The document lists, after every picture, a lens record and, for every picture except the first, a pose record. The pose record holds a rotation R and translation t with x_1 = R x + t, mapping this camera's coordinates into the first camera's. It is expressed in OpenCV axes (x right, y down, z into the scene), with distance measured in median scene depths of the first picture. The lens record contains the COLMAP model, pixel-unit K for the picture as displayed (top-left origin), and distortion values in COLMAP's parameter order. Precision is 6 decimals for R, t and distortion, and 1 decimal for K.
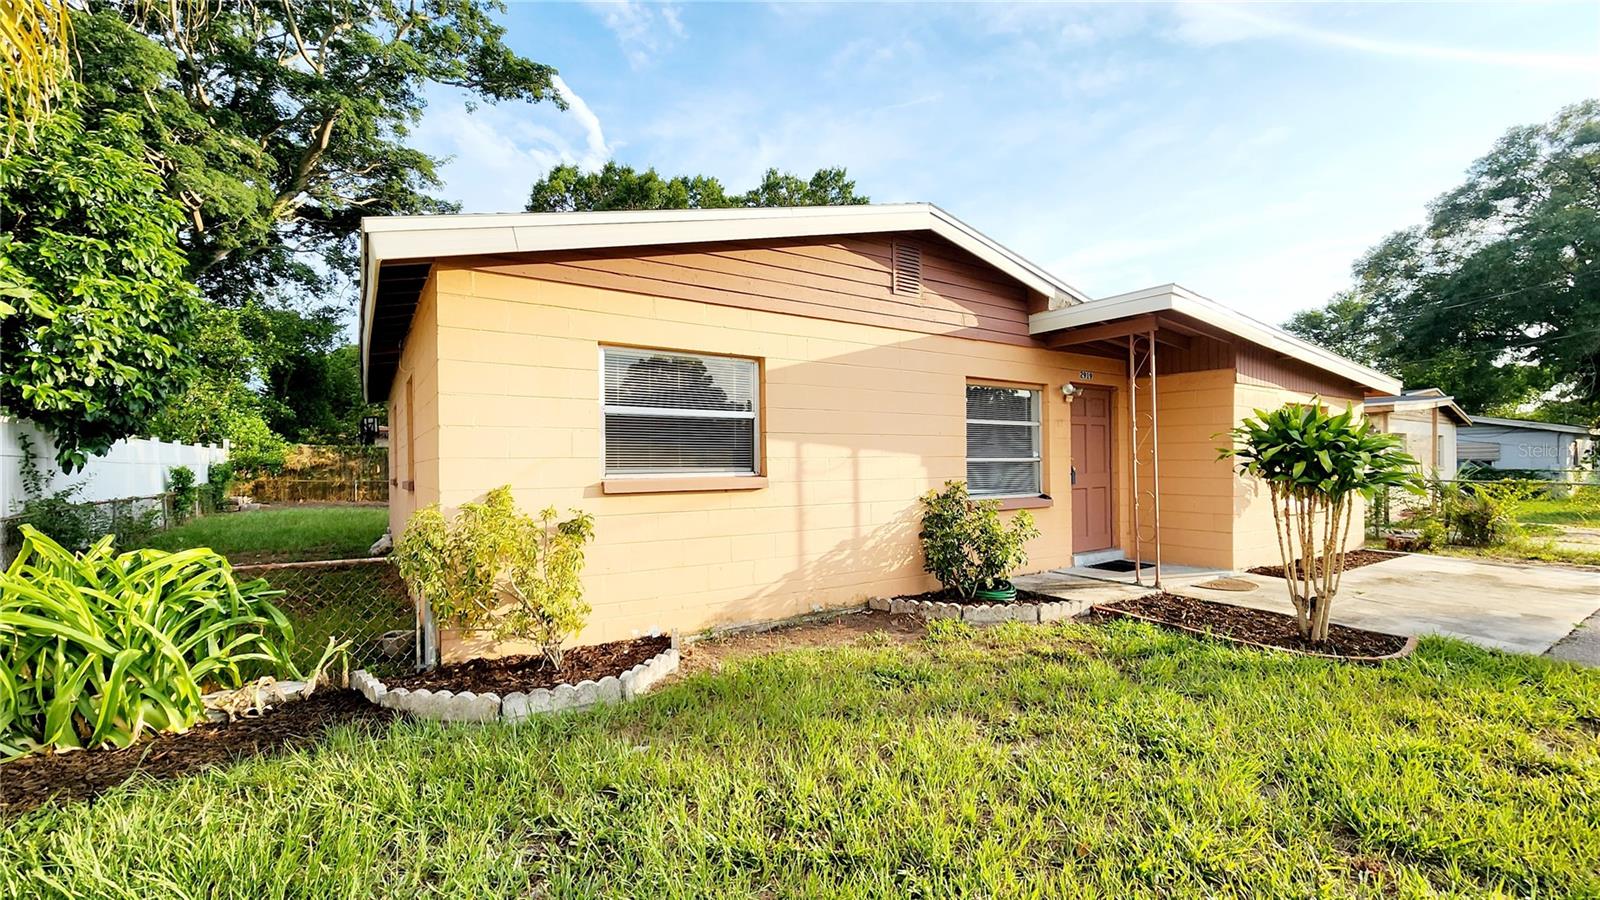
lens RADIAL K [[661.5, 0, 794.4], [0, 661.5, 459.5], [0, 0, 1]] dist [0.002966, -0.001632]
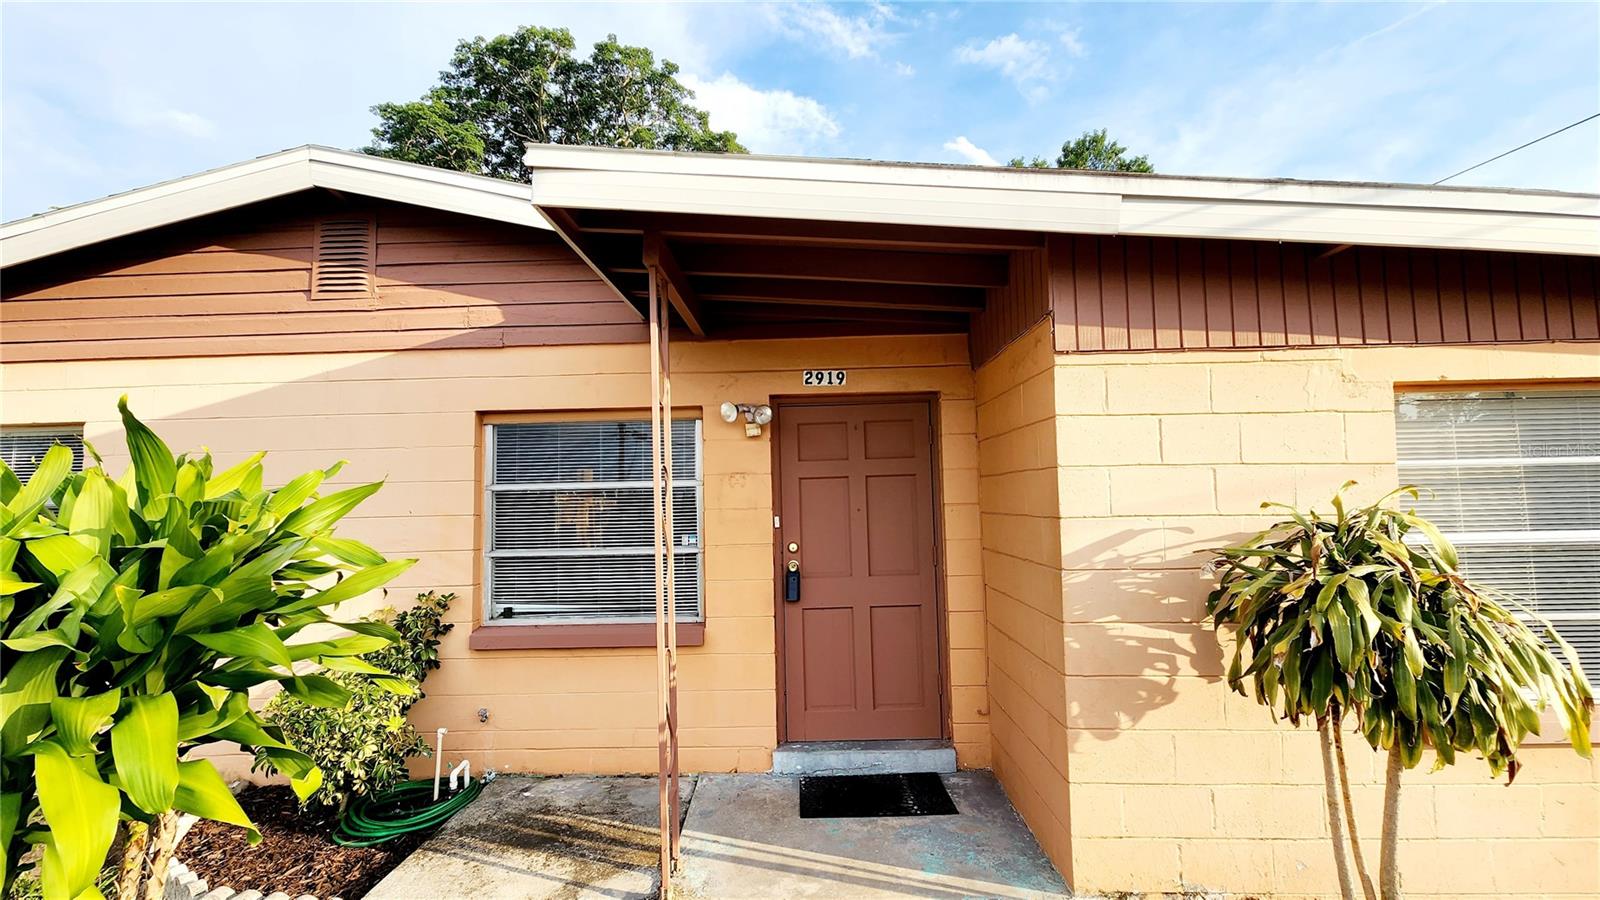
lens RADIAL K [[661.5, 0, 797.3], [0, 661.5, 460.2], [0, 0, 1]] dist [0.002966, -0.001632]
pose [[0.819805, -0.051527, -0.570319, 0.815164], [0.019153, 0.997853, -0.062623, -0.041144], [0.572322, 0.040416, 0.819033, 0.681118]]
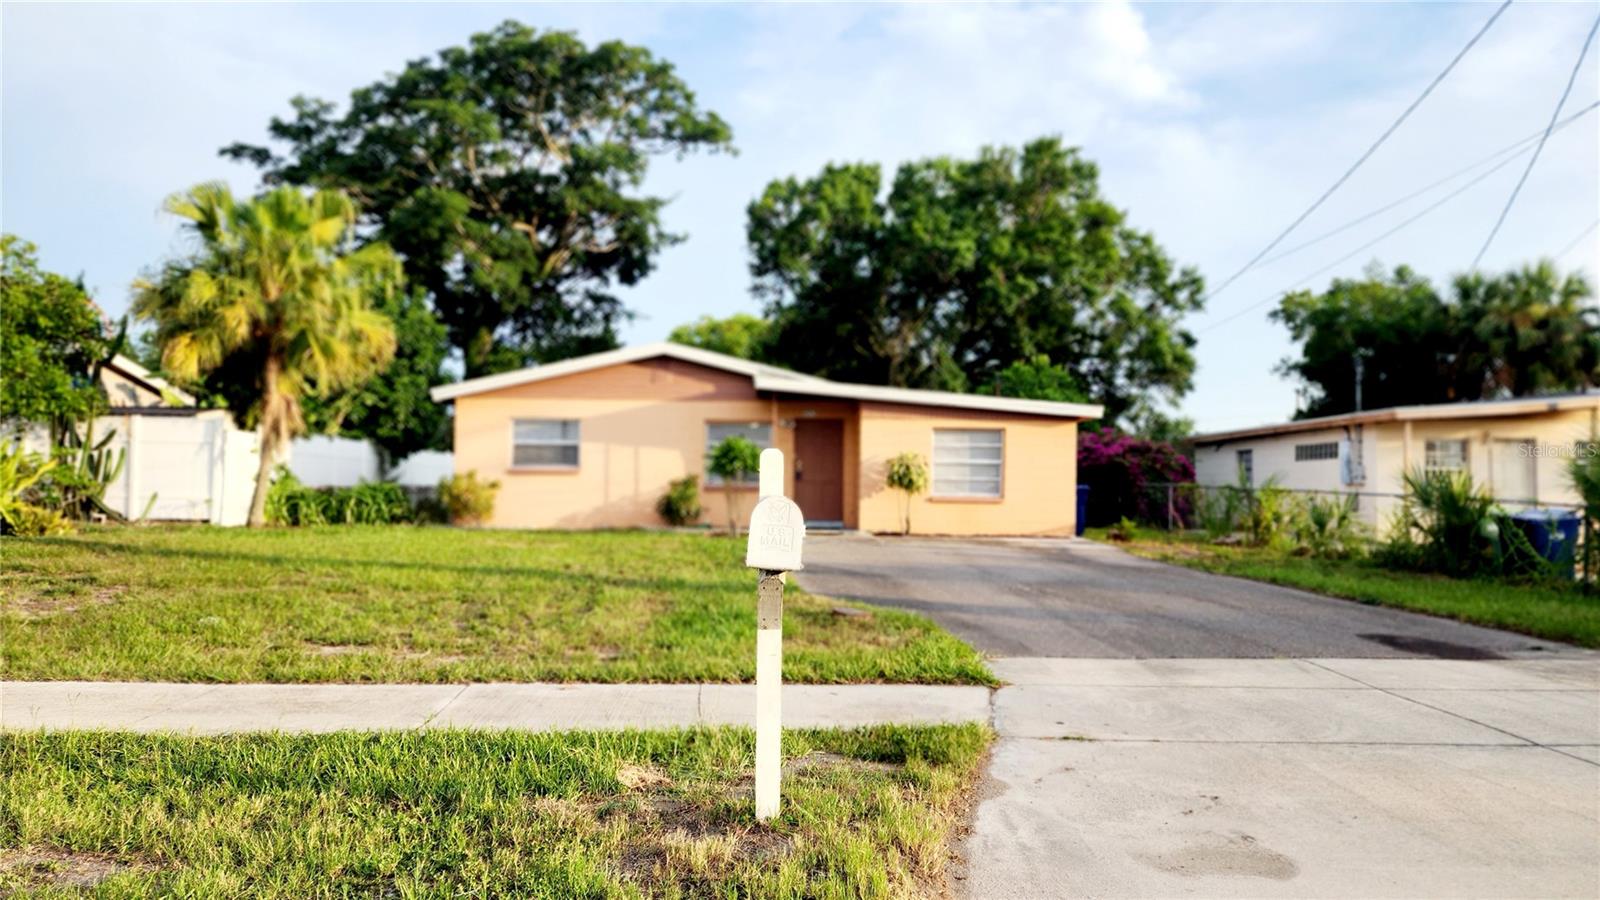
lens RADIAL K [[1090.0, 0, 793.9], [0, 1090.0, 451.9], [0, 0, 1]] dist [0.066365, 0.000708]
pose [[0.852997, -0.002265, -0.521911, 2.112946], [-0.012764, 0.999601, -0.025200, 0.042893], [0.521760, 0.028157, 0.852627, -1.540788]]
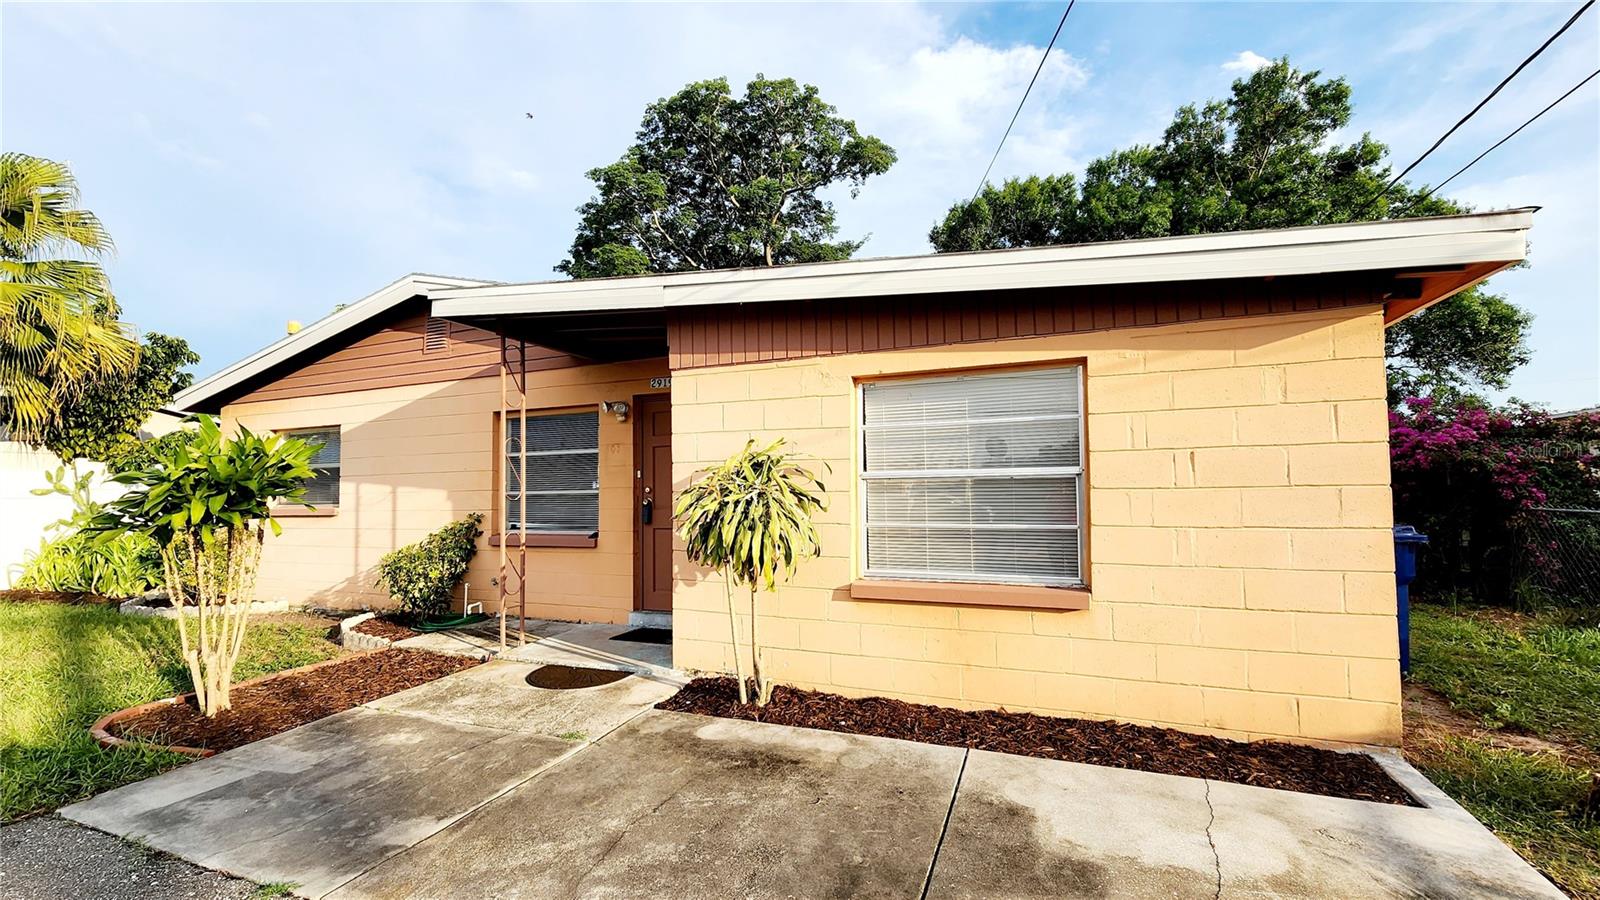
lens RADIAL K [[661.5, 0, 794.0], [0, 661.5, 460.2], [0, 0, 1]] dist [0.002966, -0.001632]
pose [[0.562865, -0.043864, -0.825384, 1.356378], [0.013719, 0.998949, -0.043732, -0.000009], [0.826435, 0.013292, 0.562875, 0.803063]]
